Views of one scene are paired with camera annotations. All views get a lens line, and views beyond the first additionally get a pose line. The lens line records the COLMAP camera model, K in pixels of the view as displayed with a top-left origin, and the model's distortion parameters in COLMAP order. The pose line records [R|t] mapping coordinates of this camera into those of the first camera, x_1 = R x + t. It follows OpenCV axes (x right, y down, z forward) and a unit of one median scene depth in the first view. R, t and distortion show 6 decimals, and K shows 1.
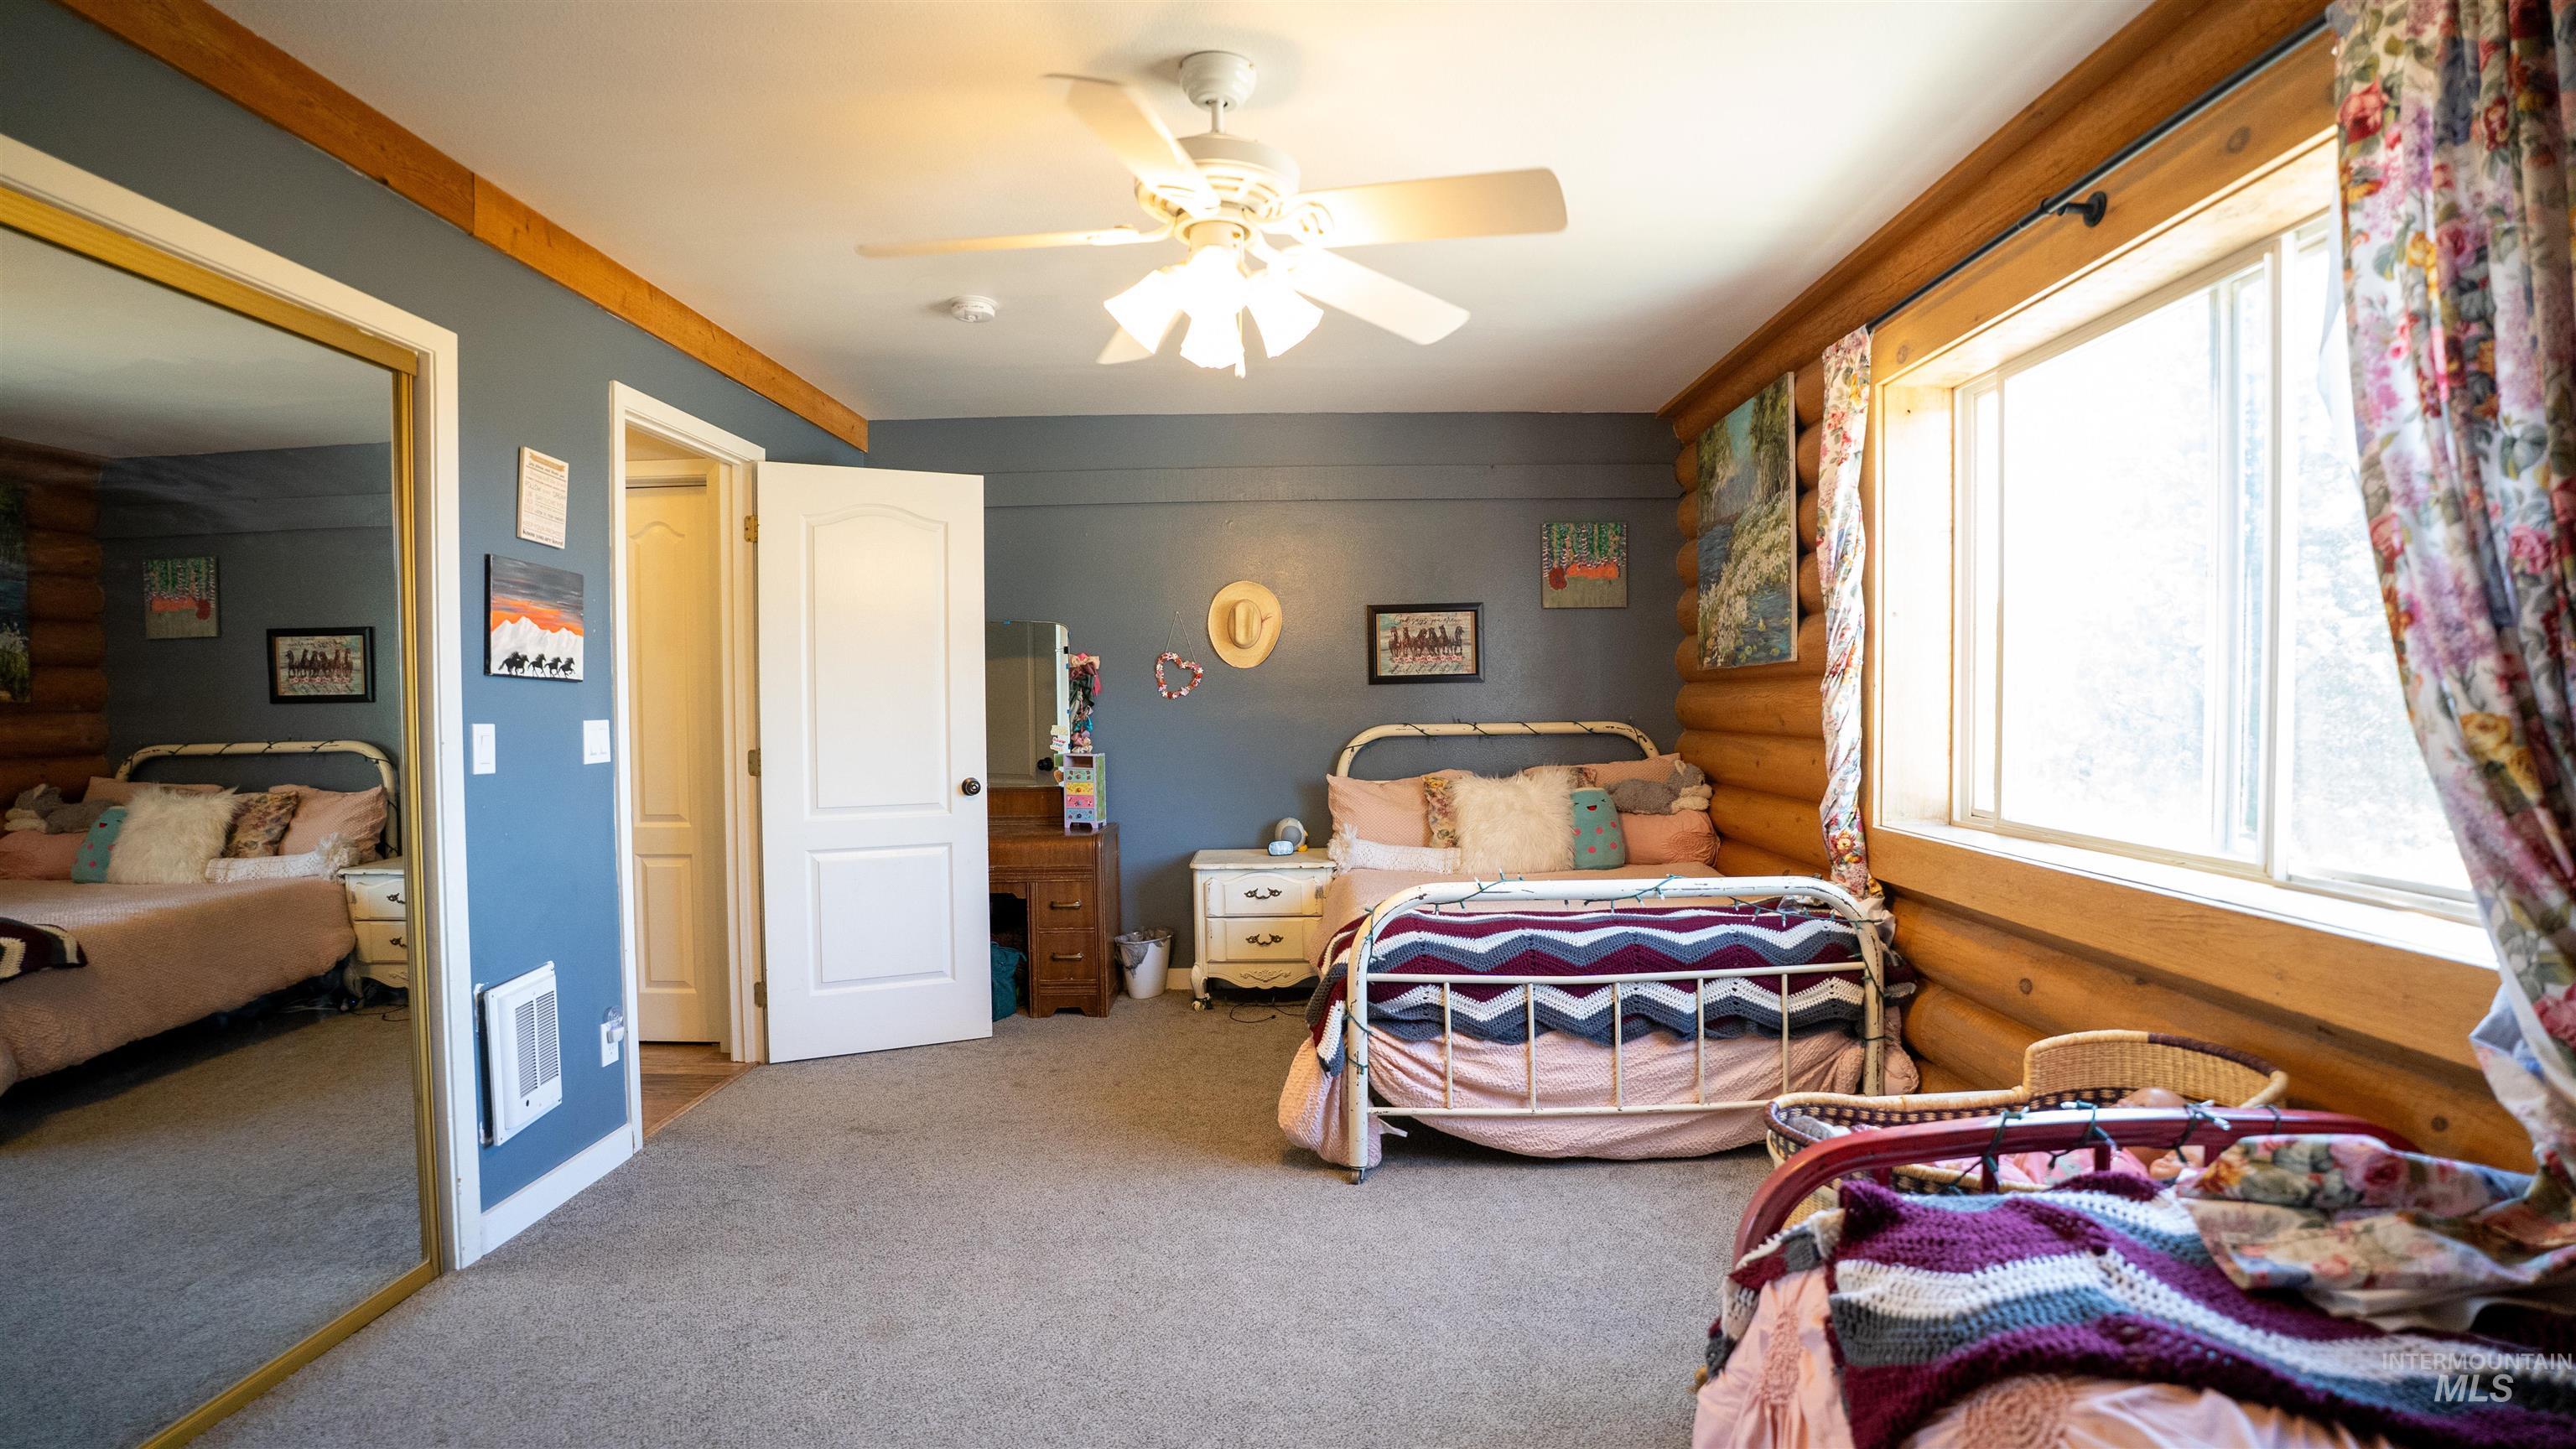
lens RADIAL K [[1185.4, 0, 1300.0], [0, 1185.4, 725.0], [0, 0, 1]] dist [-0.089991, 0.025055]
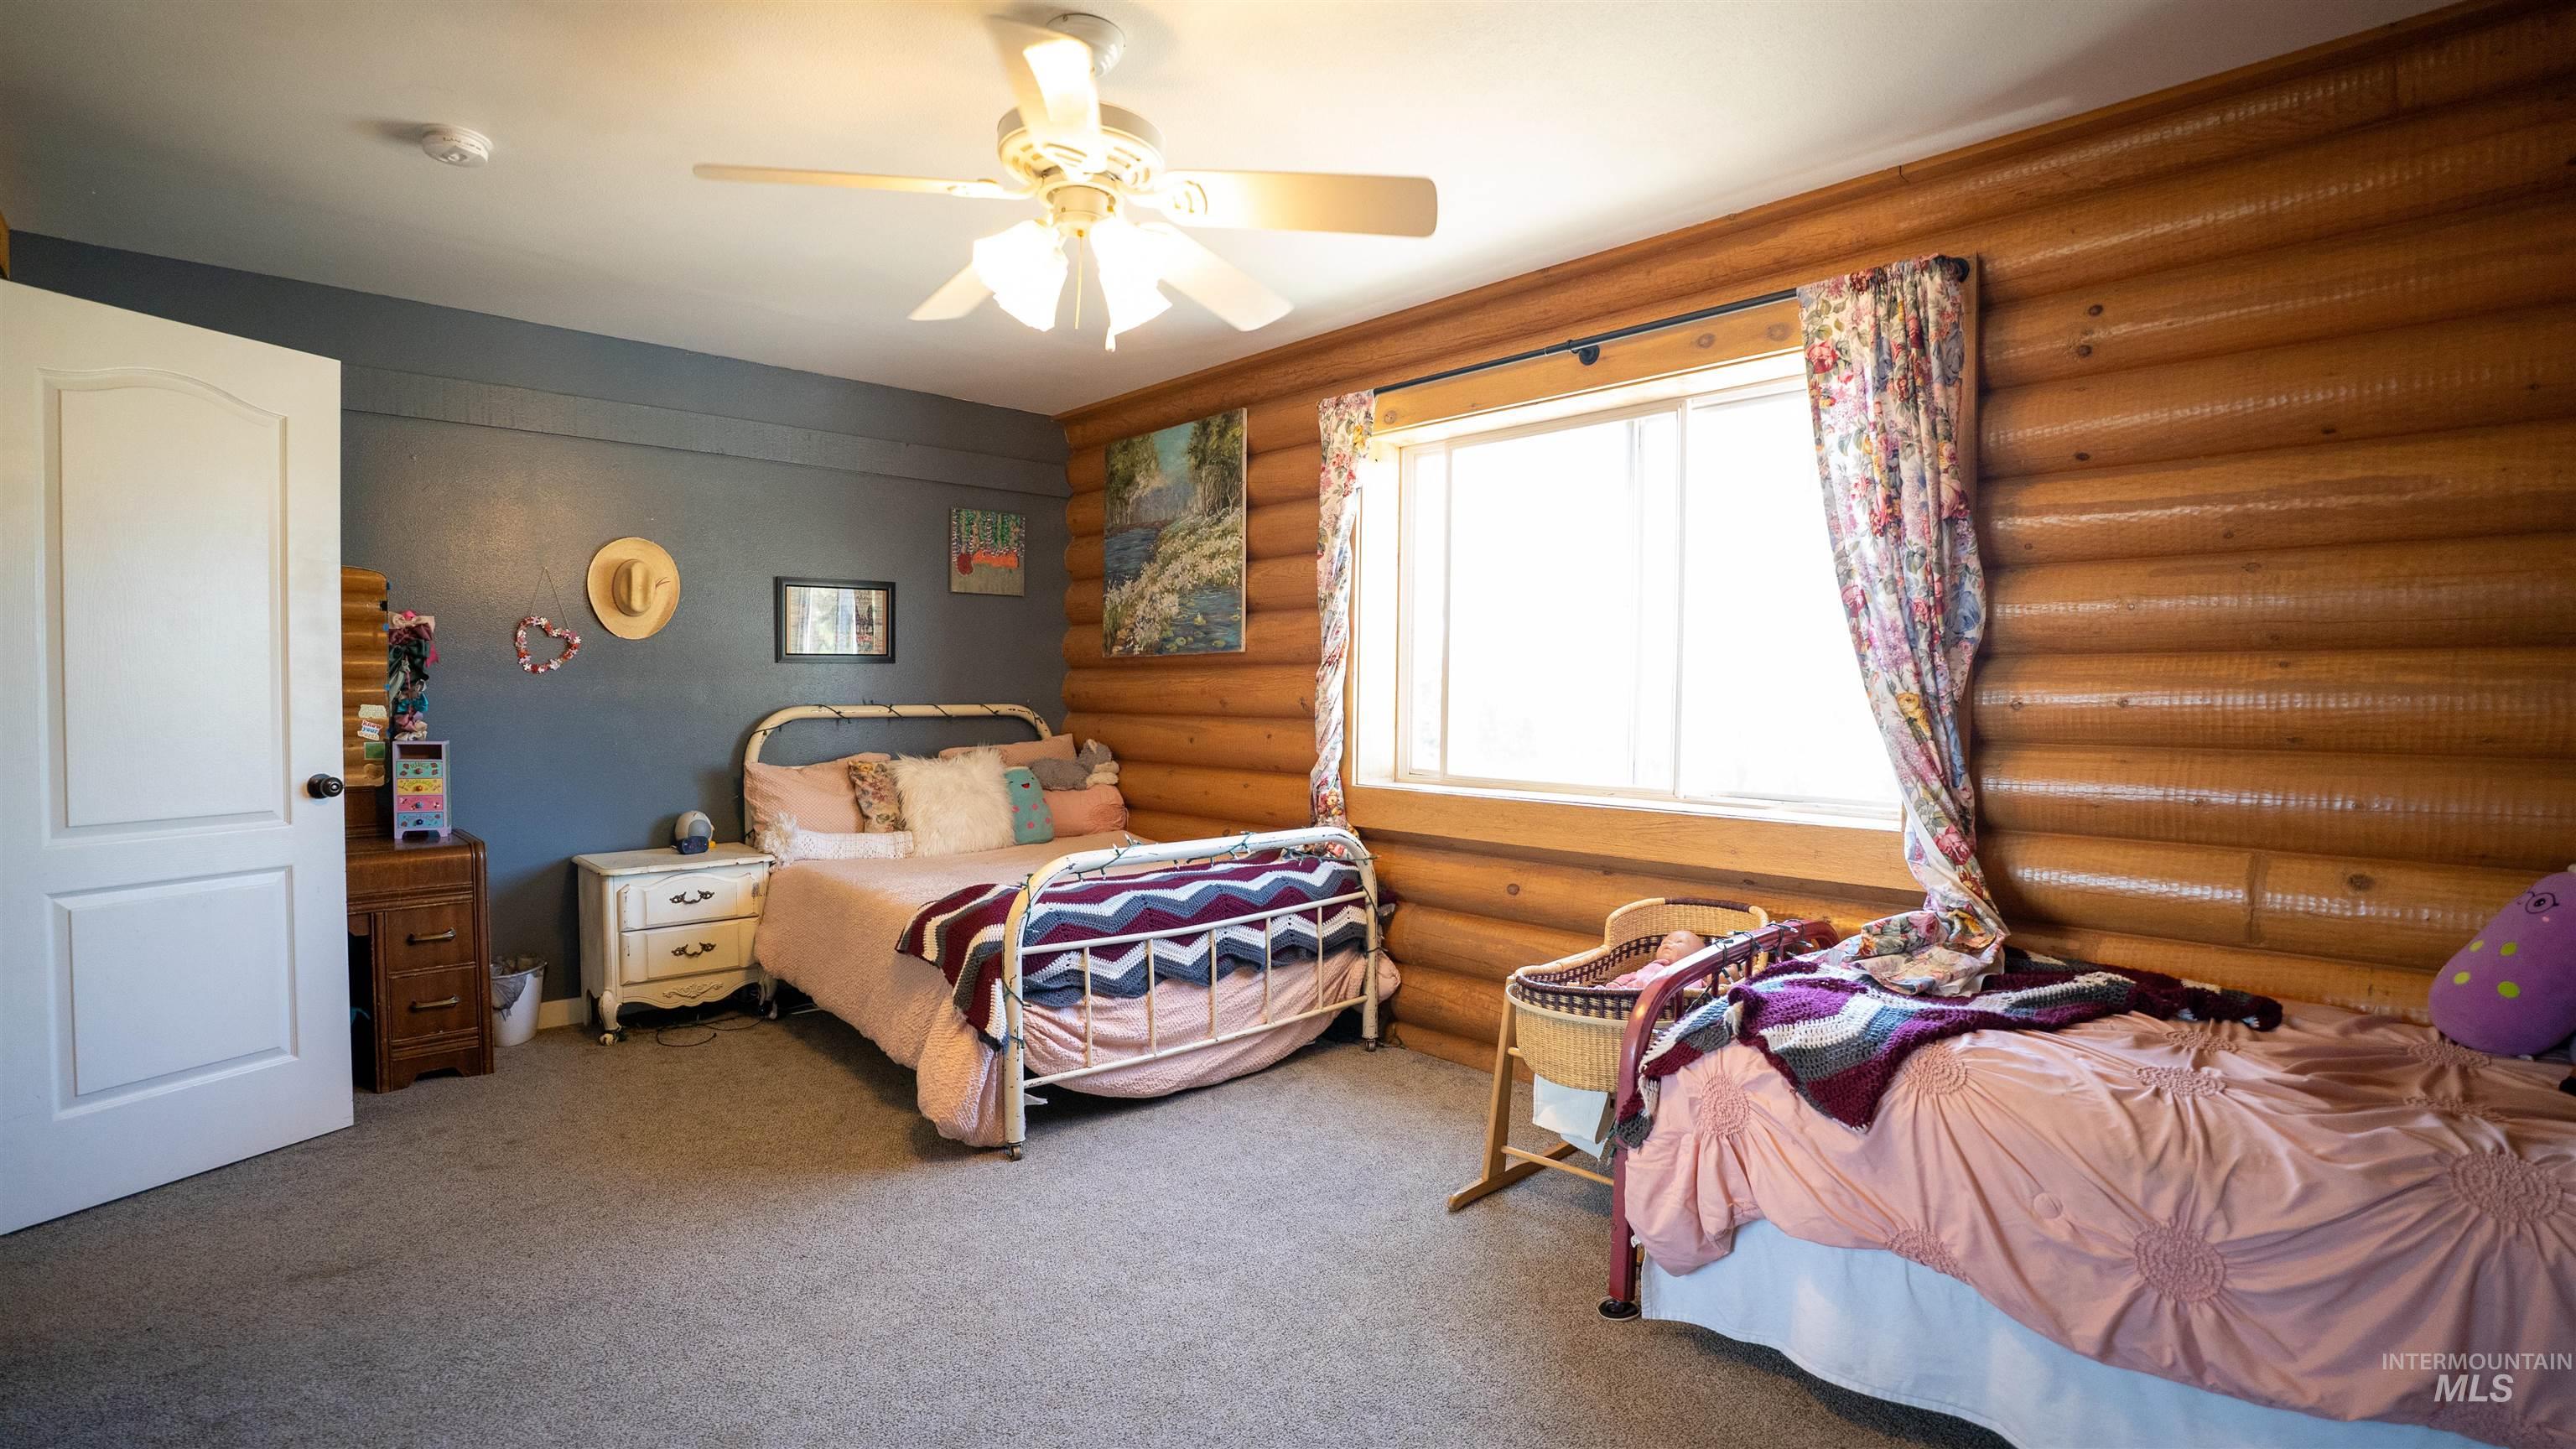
lens RADIAL K [[1193.4, 0, 1287.1], [0, 1193.4, 716.9], [0, 0, 1]] dist [-0.092457, 0.035617]
pose [[0.724045, -0.000449, 0.689753, -0.469644], [-0.000039, 1.000000, 0.000692, 0.012827], [-0.689753, -0.000528, 0.724045, 0.112771]]
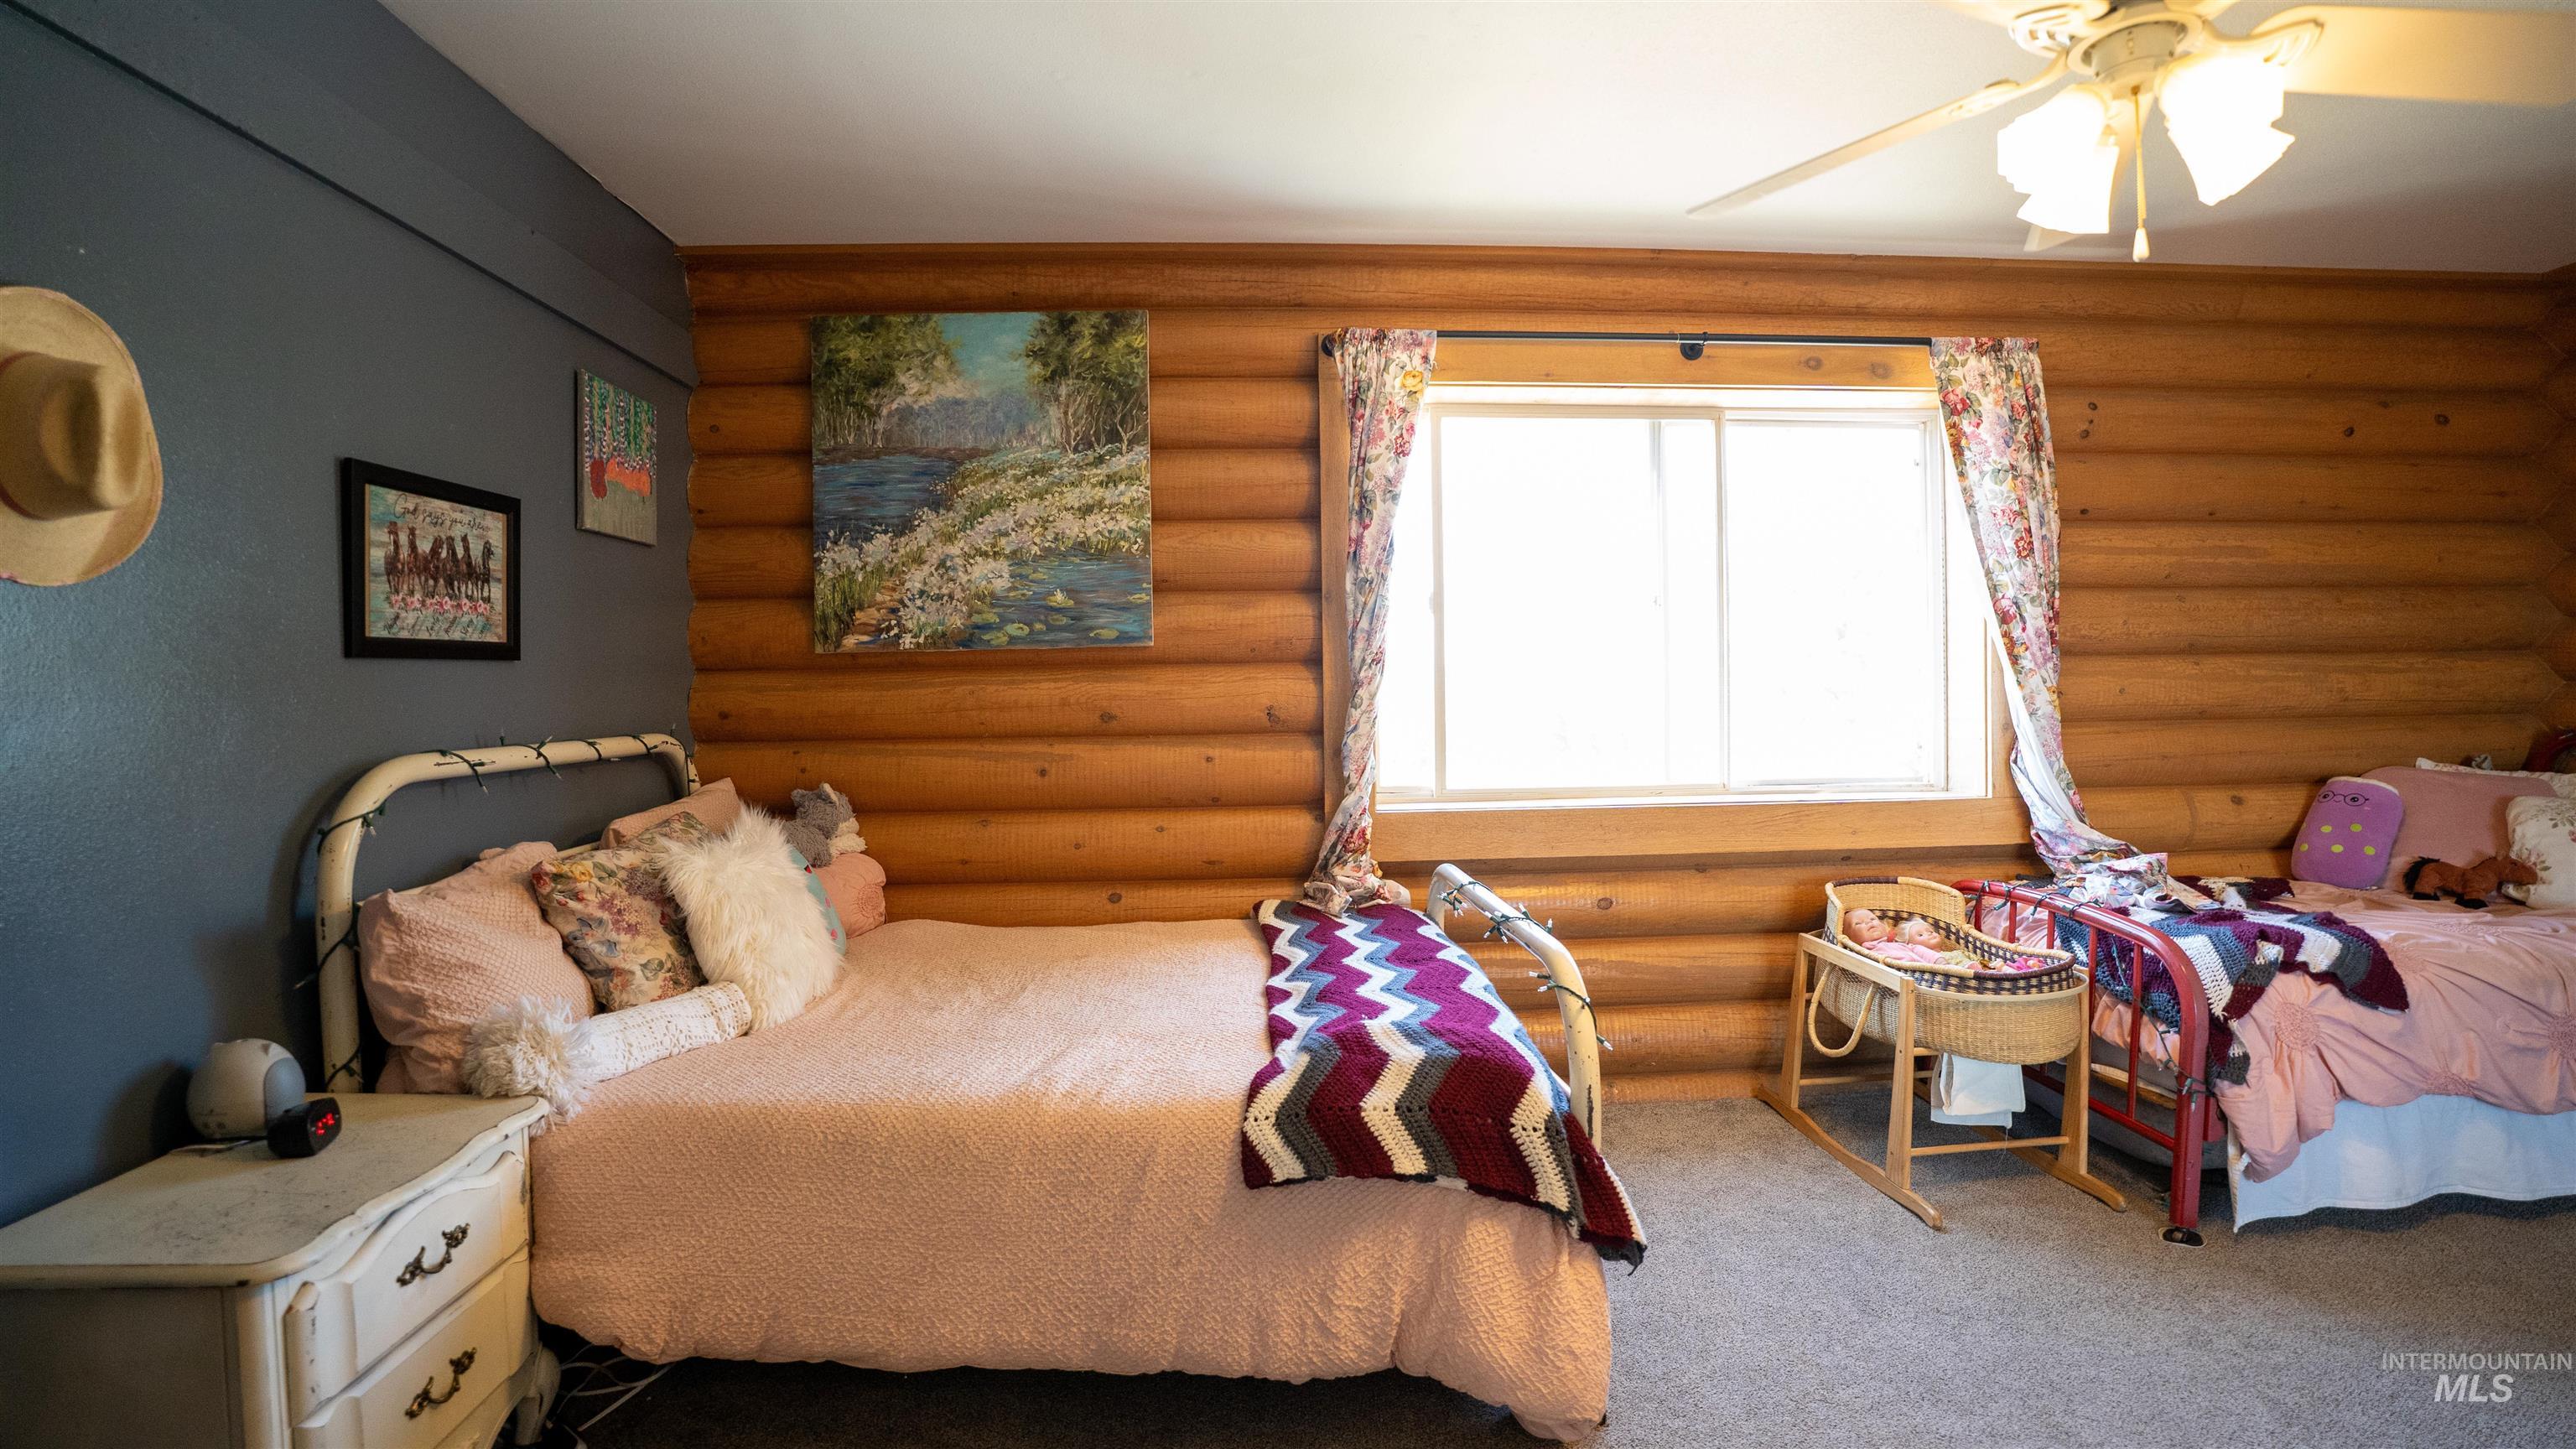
lens RADIAL K [[1193.4, 0, 1287.1], [0, 1193.4, 716.9], [0, 0, 1]] dist [-0.092457, 0.035617]
pose [[-0.061467, -0.013677, 0.998015, -0.570051], [0.033937, 0.999299, 0.015785, -0.016010], [-0.997532, 0.034840, -0.060960, 1.180033]]
